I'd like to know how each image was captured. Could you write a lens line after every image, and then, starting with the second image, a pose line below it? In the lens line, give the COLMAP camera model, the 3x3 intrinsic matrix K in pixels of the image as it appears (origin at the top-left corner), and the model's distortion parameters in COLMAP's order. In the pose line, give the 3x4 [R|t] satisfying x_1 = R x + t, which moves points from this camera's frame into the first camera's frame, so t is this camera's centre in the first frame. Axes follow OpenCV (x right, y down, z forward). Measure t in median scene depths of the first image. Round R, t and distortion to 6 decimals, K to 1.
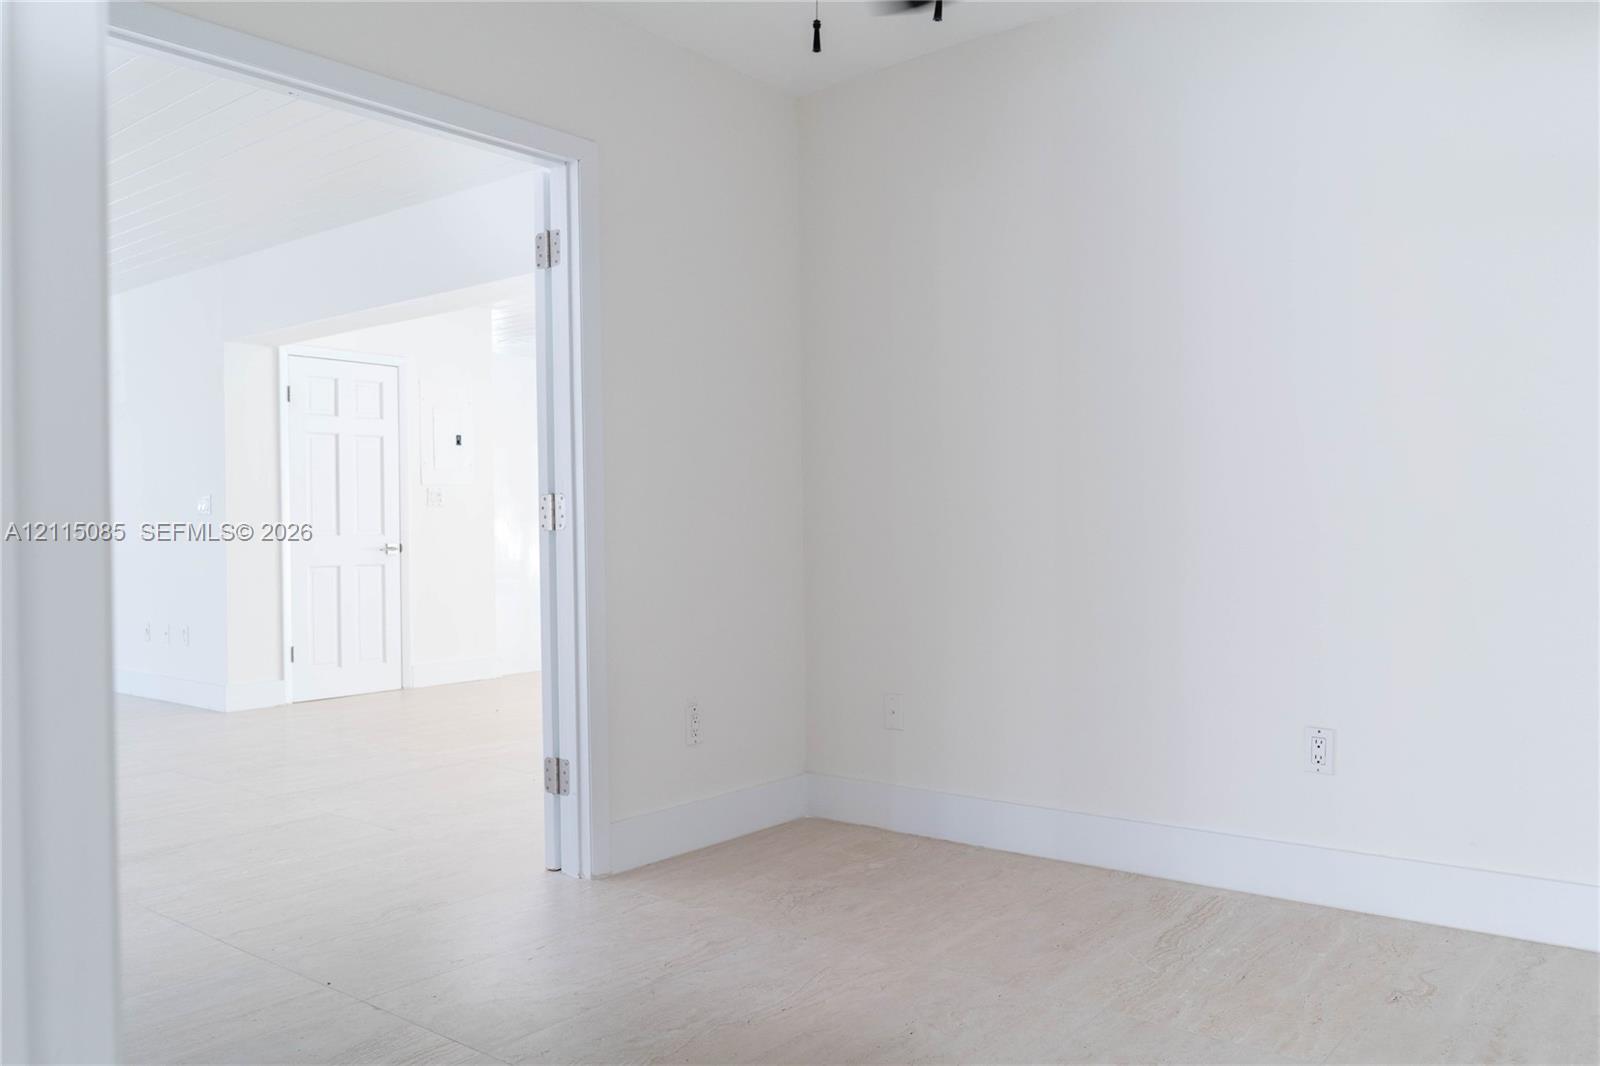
lens RADIAL K [[1230.1, 0, 800.0], [0, 1230.1, 533.0], [0, 0, 1]] dist [-0.013124, -0.005531]
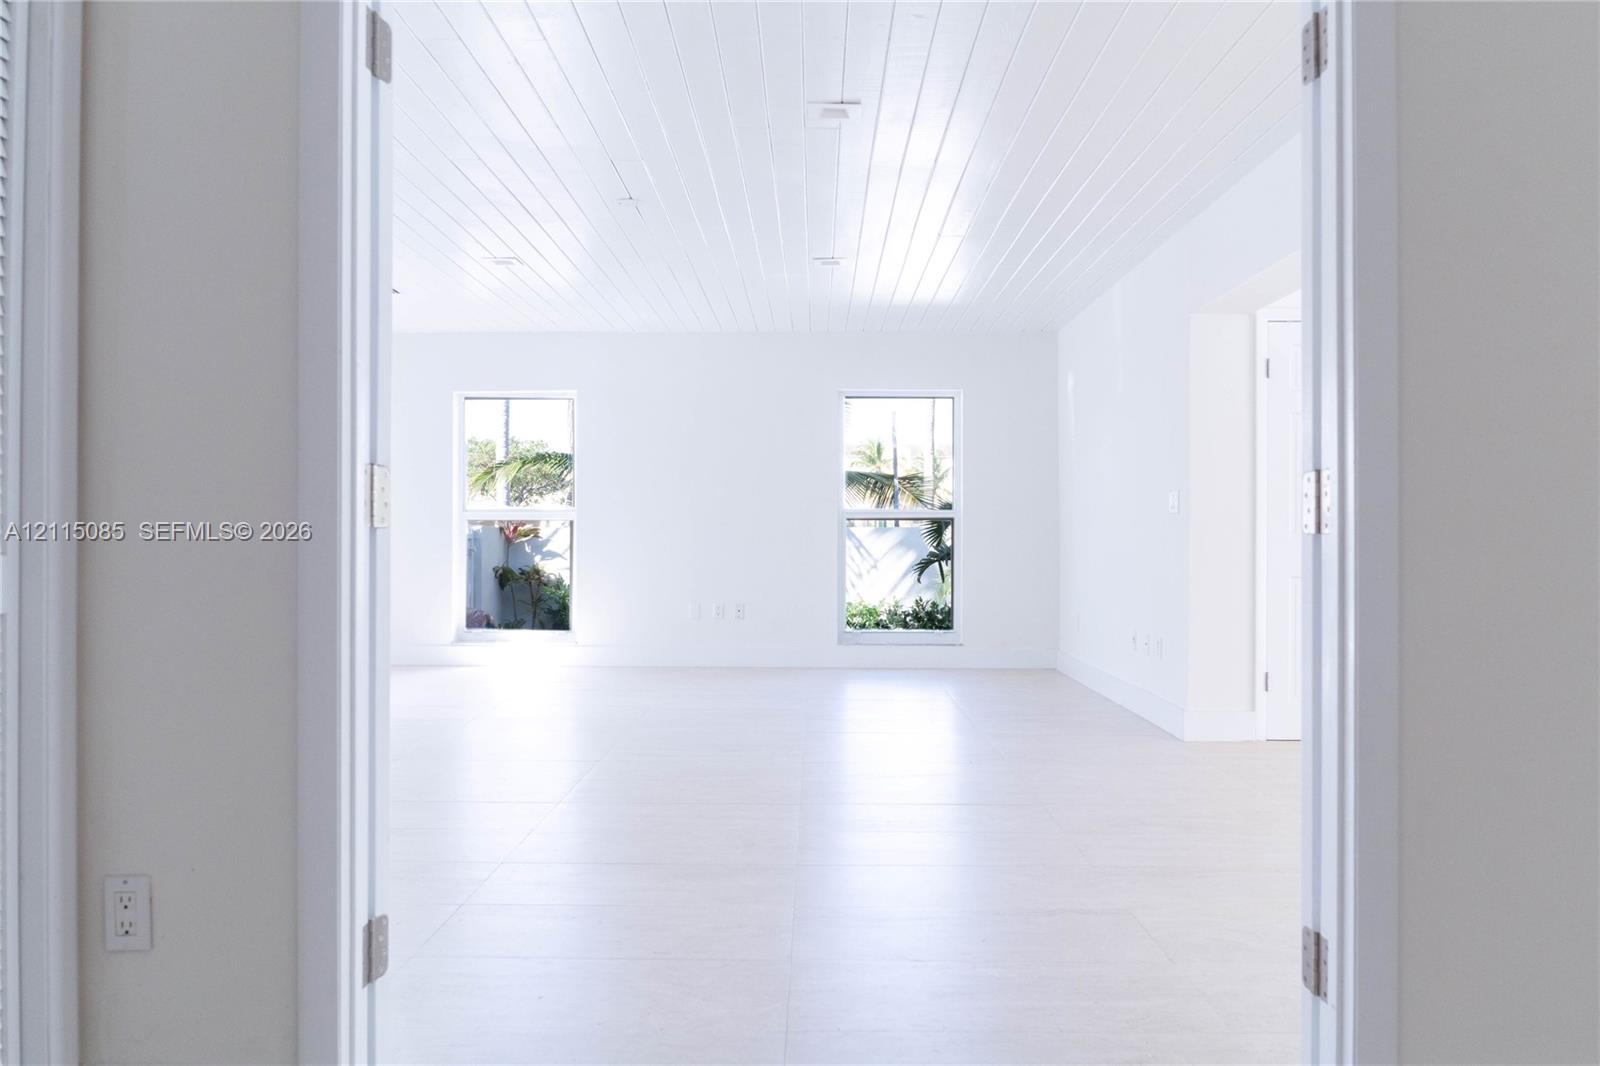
lens RADIAL K [[1230.1, 0, 800.0], [0, 1230.1, 533.0], [0, 0, 1]] dist [-0.013124, -0.005531]
pose [[0.598091, 0.013115, -0.801321, 0.112635], [-0.015264, 0.999871, 0.004972, -0.001728], [0.801283, 0.009258, 0.598214, 0.460840]]
